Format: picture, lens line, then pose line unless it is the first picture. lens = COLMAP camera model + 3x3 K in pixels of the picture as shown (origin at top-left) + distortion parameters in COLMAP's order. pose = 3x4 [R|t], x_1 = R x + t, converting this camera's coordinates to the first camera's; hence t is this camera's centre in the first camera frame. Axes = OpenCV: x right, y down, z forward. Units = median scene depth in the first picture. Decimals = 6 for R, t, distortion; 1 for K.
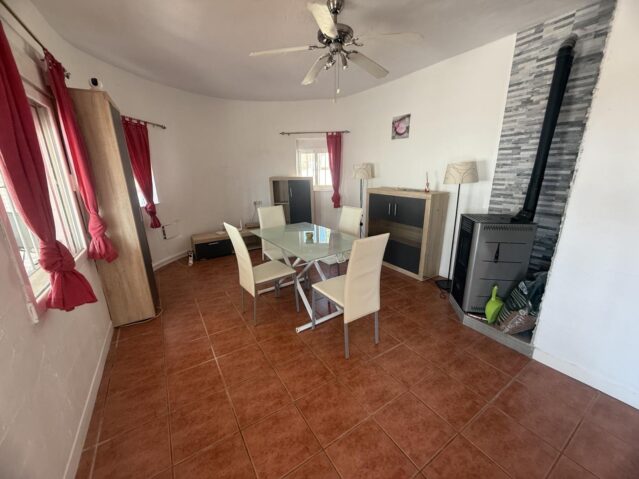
lens RADIAL K [[255.6, 0, 318.9], [0, 255.6, 239.5], [0, 0, 1]] dist [0.000571, 0.000356]
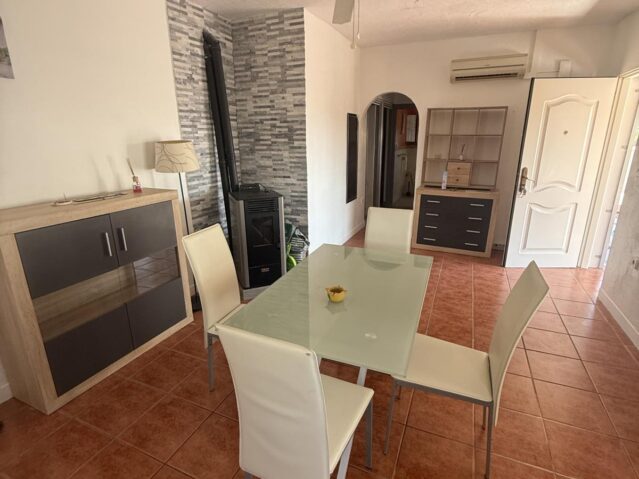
lens RADIAL K [[336.4, 0, 316.2], [0, 336.4, 236.3], [0, 0, 1]] dist [-0.004918, -0.002212]
pose [[-0.562228, -0.221324, 0.796816, -0.550723], [0.237346, 0.879802, 0.411844, -0.409720], [-0.792191, 0.420671, -0.442119, 1.378009]]
